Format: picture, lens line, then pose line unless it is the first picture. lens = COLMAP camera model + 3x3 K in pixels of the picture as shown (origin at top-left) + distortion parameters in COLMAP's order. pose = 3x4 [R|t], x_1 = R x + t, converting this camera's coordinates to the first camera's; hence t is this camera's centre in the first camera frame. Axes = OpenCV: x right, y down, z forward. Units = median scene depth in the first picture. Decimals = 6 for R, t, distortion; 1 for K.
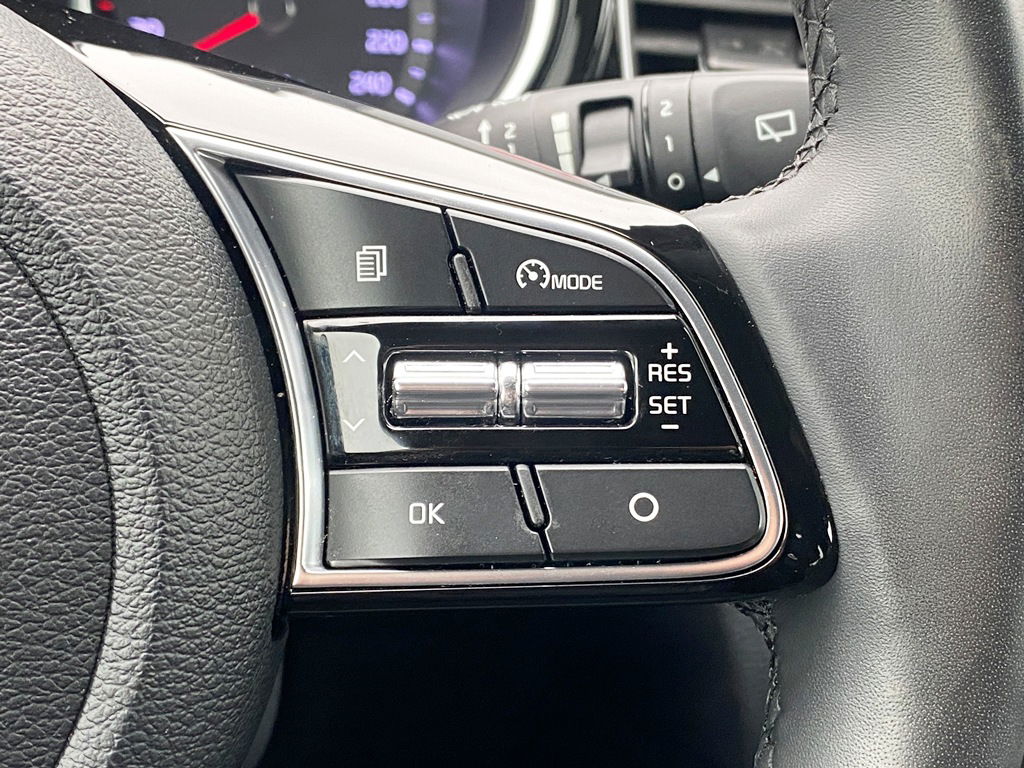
lens RADIAL K [[1487.1, 0, 495.1], [0, 1487.1, 383.7], [0, 0, 1]] dist [0.234587, -0.798949]
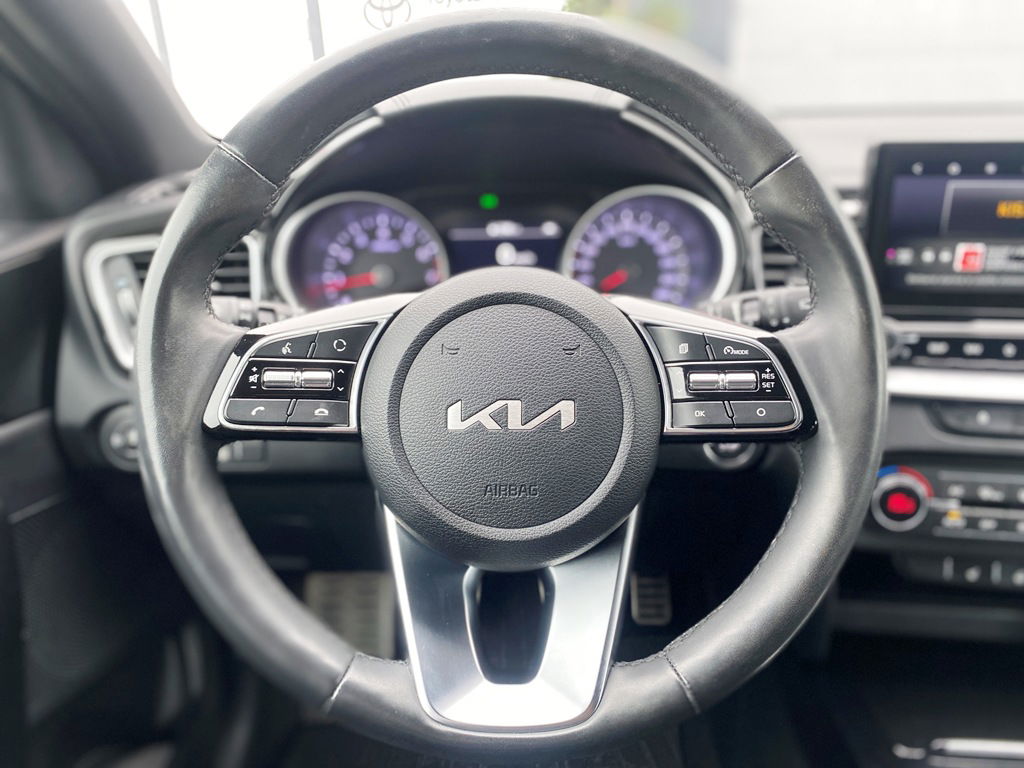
lens RADIAL K [[777.1, 0, 512.0], [0, 777.1, 384.0], [0, 0, 1]] dist [0.093008, 0.000666]
pose [[0.972995, -0.007686, -0.230698, -0.050255], [-0.007229, 0.997940, -0.063739, 0.138244], [0.230713, 0.063686, 0.970936, -1.008351]]
